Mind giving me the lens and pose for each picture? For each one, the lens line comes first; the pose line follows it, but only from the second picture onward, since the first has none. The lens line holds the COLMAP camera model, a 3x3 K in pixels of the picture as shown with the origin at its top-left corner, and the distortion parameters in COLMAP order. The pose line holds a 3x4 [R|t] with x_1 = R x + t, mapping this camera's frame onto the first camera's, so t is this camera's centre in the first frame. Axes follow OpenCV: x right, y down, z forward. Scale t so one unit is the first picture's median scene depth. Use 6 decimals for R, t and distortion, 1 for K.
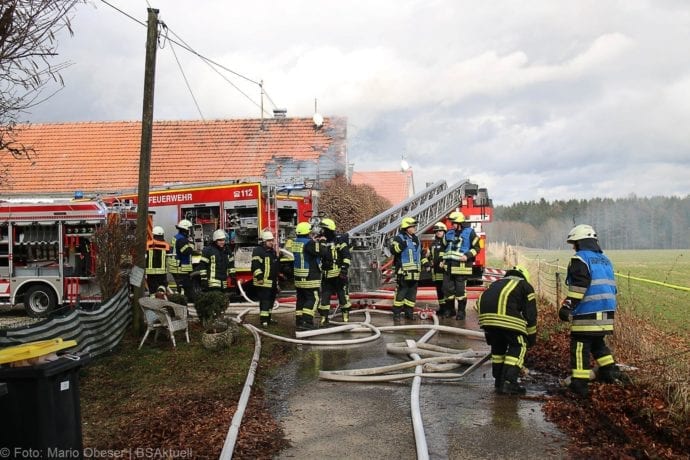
lens RADIAL K [[802.2, 0, 345.0], [0, 802.2, 230.0], [0, 0, 1]] dist [0.076945, 0.016329]
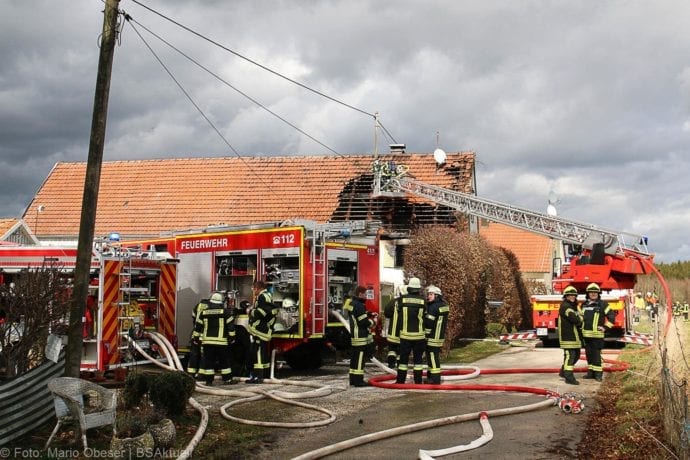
lens RADIAL K [[869.0, 0, 345.0], [0, 869.0, 230.0], [0, 0, 1]] dist [0.053467, 0.023211]
pose [[0.982030, 0.020474, -0.187612, 0.094580], [-0.031502, 0.997934, -0.055993, -0.008604], [0.186079, 0.060897, 0.980646, 0.166210]]
